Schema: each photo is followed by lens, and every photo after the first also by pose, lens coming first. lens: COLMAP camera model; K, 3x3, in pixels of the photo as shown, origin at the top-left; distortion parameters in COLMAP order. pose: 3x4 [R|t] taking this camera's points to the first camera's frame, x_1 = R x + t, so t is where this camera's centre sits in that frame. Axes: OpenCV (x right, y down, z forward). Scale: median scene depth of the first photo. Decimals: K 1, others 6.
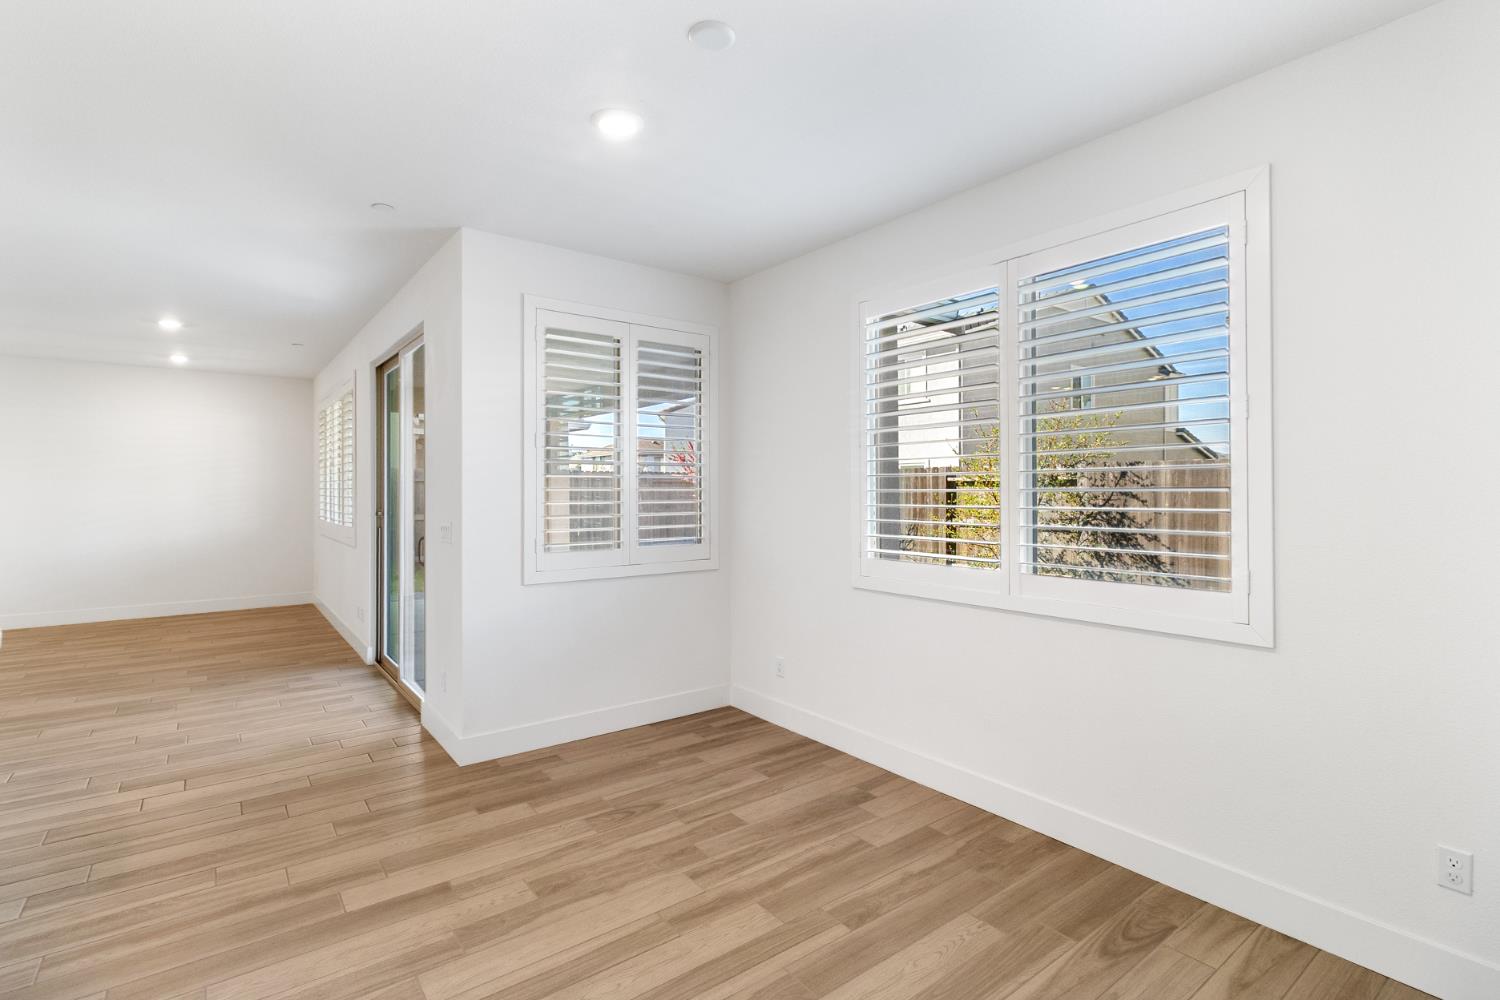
lens RADIAL K [[695.4, 0, 746.4], [0, 695.4, 487.4], [0, 0, 1]] dist [0.004563, -0.002170]
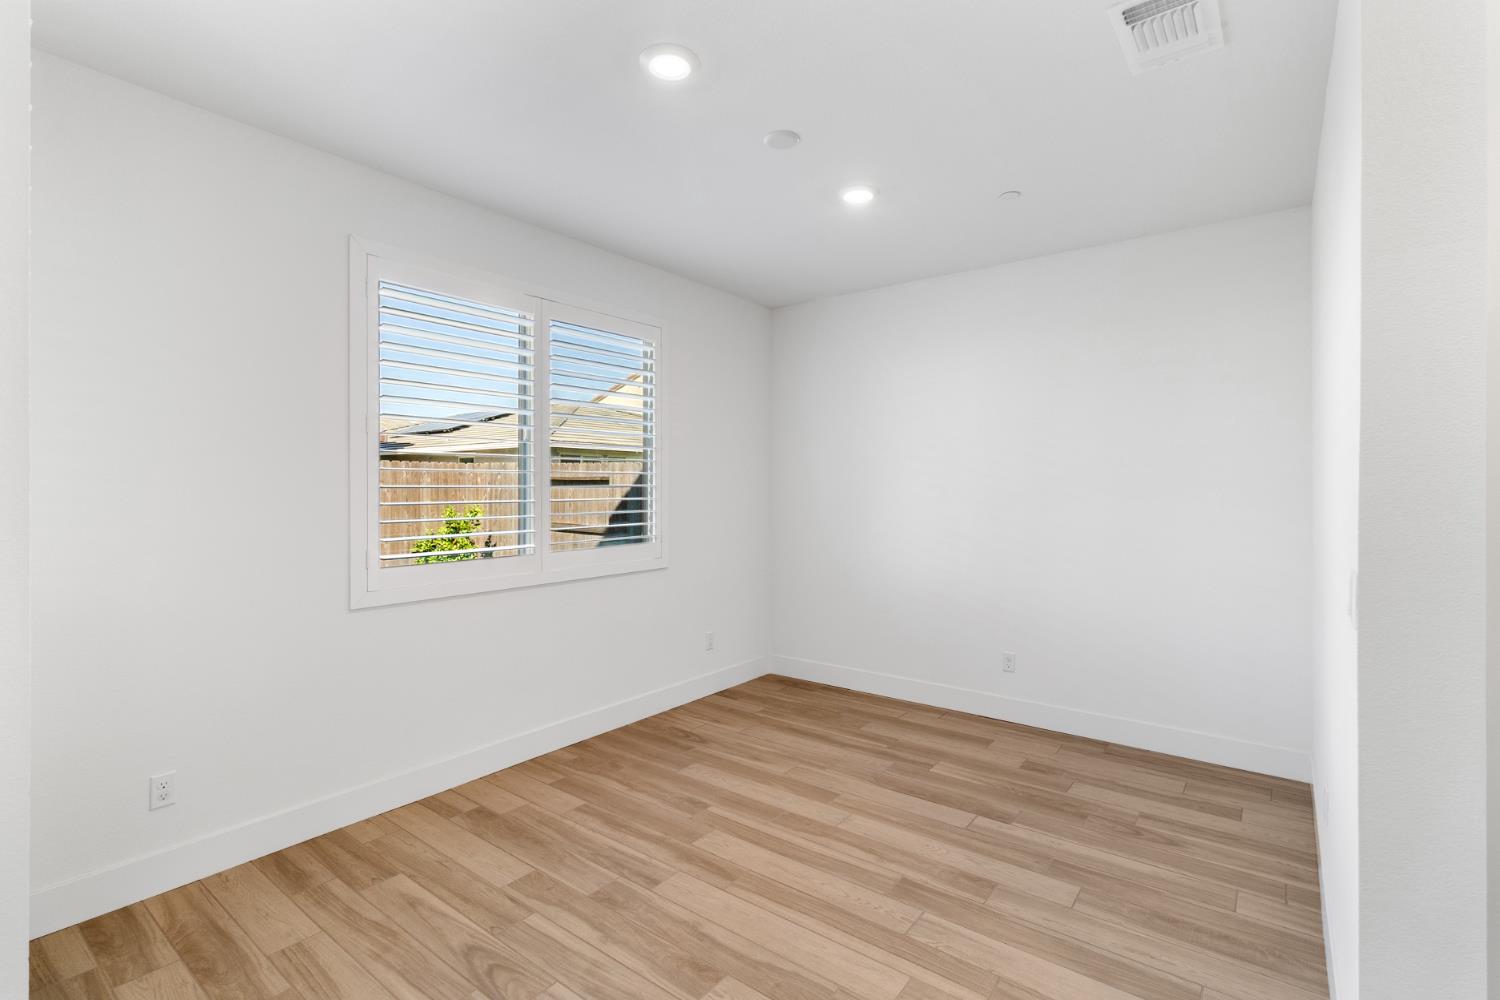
lens RADIAL K [[695.4, 0, 749.6], [0, 695.4, 514.6], [0, 0, 1]] dist [0.004563, -0.002170]
pose [[-0.259196, -0.035875, 0.965158, -0.928809], [-0.007007, 0.999353, 0.035265, 0.009739], [-0.965799, 0.002377, -0.259279, 1.014329]]
